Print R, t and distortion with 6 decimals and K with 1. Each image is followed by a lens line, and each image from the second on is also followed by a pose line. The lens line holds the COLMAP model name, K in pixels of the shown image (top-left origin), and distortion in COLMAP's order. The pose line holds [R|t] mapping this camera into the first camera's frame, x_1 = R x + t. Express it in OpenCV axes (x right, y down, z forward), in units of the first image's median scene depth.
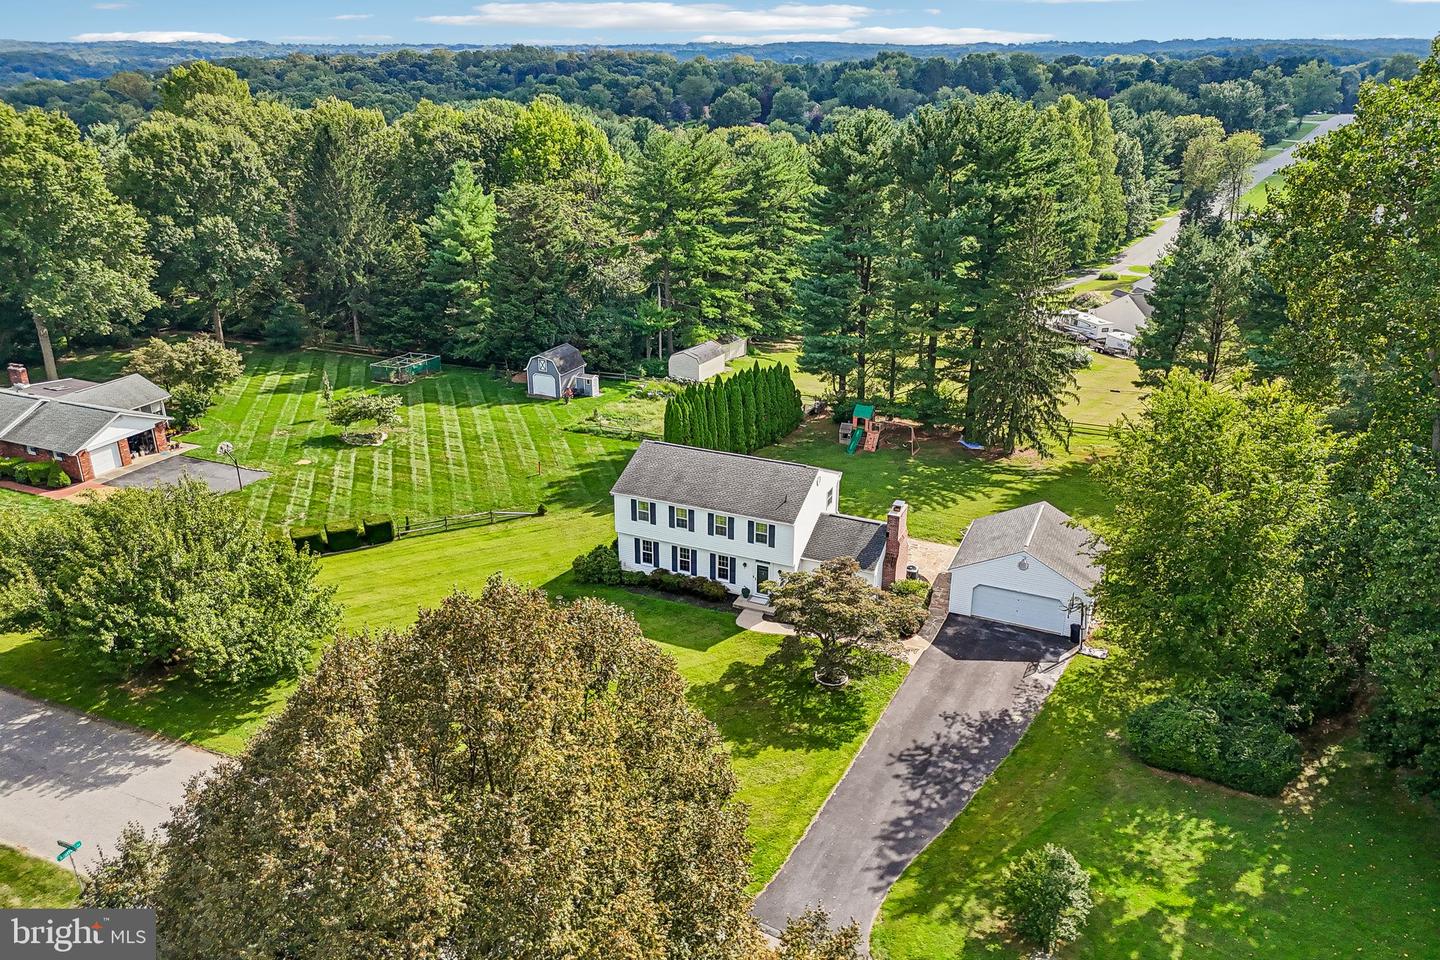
lens RADIAL K [[1052.9, 0, 720.0], [0, 1052.9, 480.0], [0, 0, 1]] dist [0.094021, -0.091121]
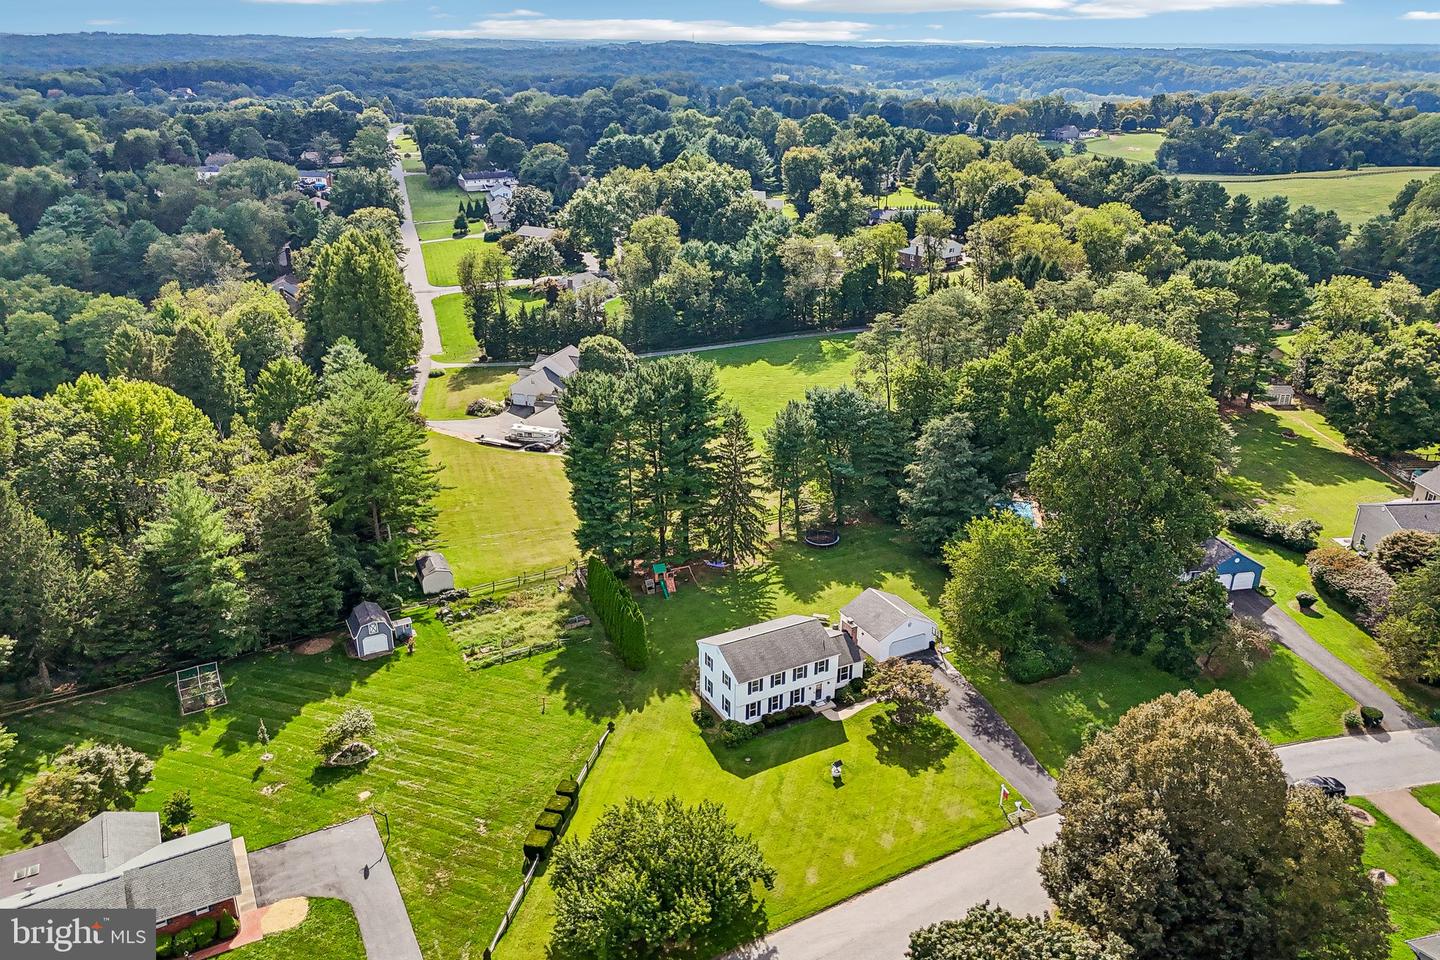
lens RADIAL K [[1059.8, 0, 717.3], [0, 1059.8, 472.7], [0, 0, 1]] dist [0.083473, -0.085844]
pose [[0.615607, -0.293798, 0.731239, -0.893346], [0.291875, 0.946919, 0.134734, -0.383752], [-0.732009, 0.130487, 0.668682, -0.067741]]
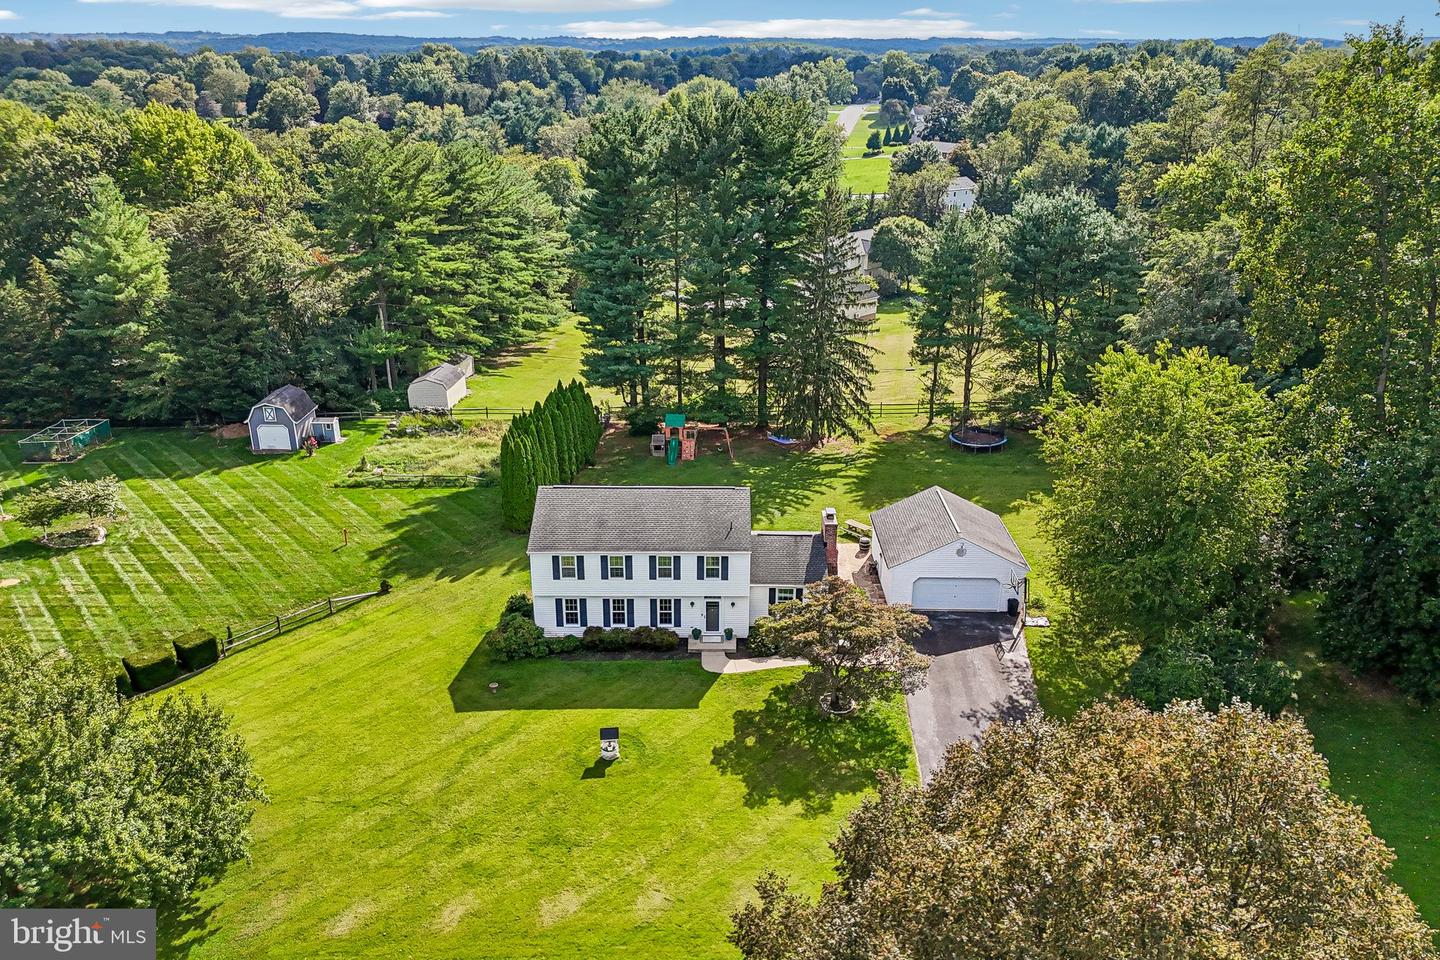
lens RADIAL K [[1059.8, 0, 717.3], [0, 1059.8, 472.7], [0, 0, 1]] dist [0.083473, -0.085844]
pose [[0.914727, -0.149550, 0.375380, -0.207799], [0.150336, 0.988256, 0.027377, -0.039906], [-0.375066, 0.031390, 0.926467, 0.094564]]
